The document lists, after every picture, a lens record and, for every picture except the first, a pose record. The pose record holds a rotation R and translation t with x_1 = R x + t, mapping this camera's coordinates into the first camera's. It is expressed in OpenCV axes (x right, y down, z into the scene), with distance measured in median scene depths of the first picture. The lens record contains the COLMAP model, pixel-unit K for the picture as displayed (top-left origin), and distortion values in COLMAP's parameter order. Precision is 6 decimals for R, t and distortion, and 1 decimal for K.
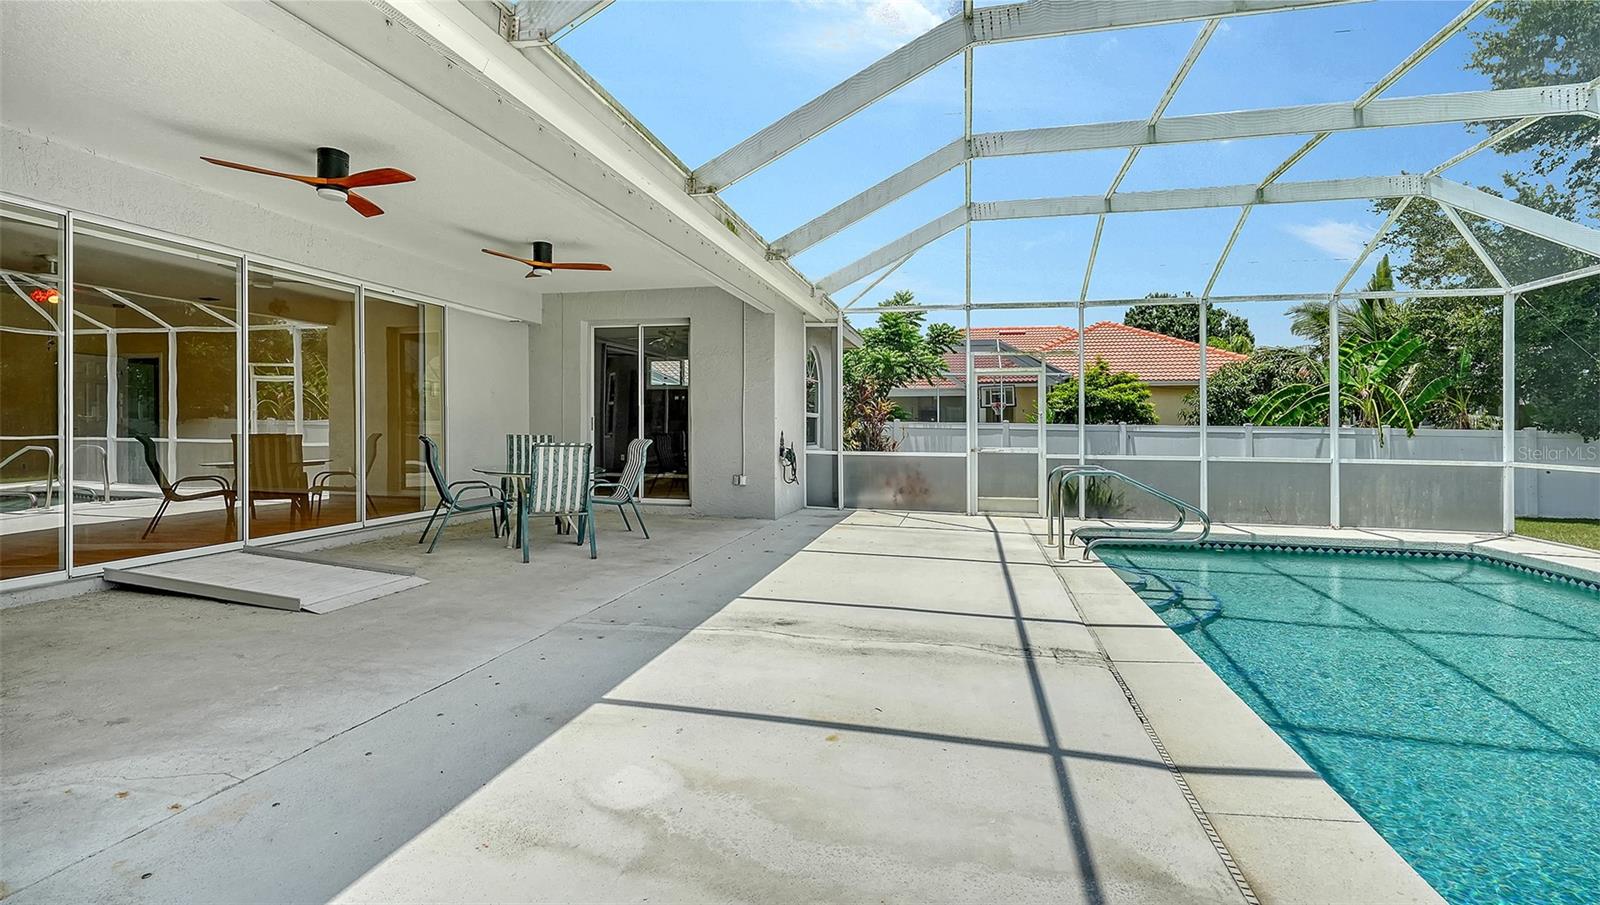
lens RADIAL K [[698.1, 0, 799.8], [0, 698.1, 429.3], [0, 0, 1]] dist [0.000958, 0.000110]
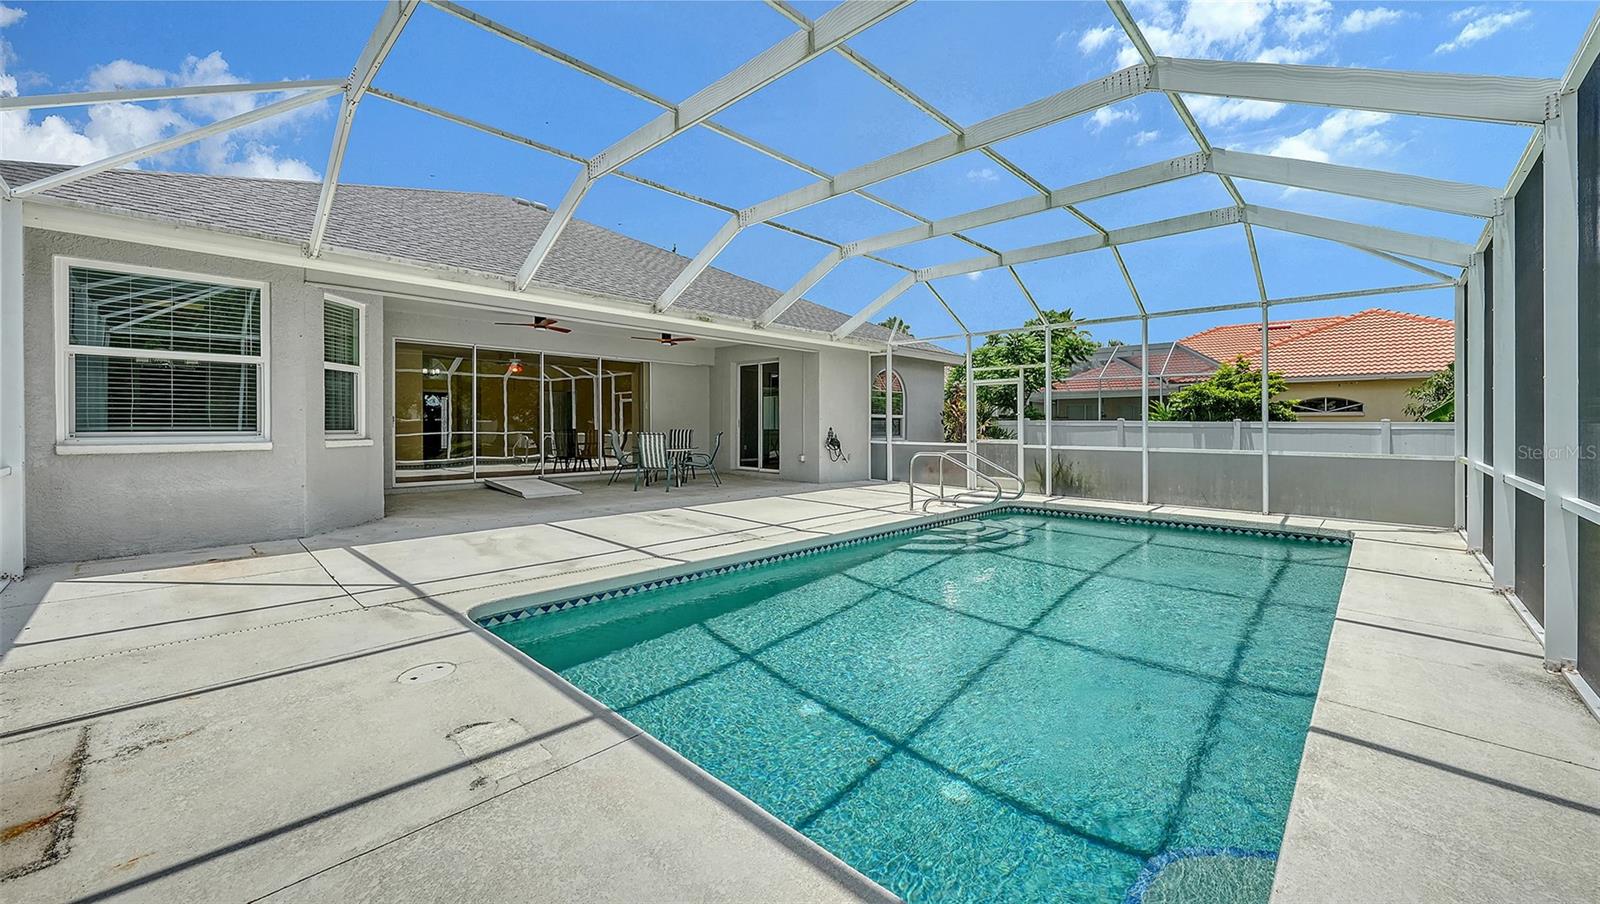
lens RADIAL K [[580.6, 0, 806.4], [0, 580.6, 429.6], [0, 0, 1]] dist [-0.000298, 0.000047]
pose [[0.866188, -0.001673, -0.499715, 0.575427], [0.001564, 0.999999, -0.000638, 0.008708], [0.499715, -0.000229, 0.866190, -0.142777]]
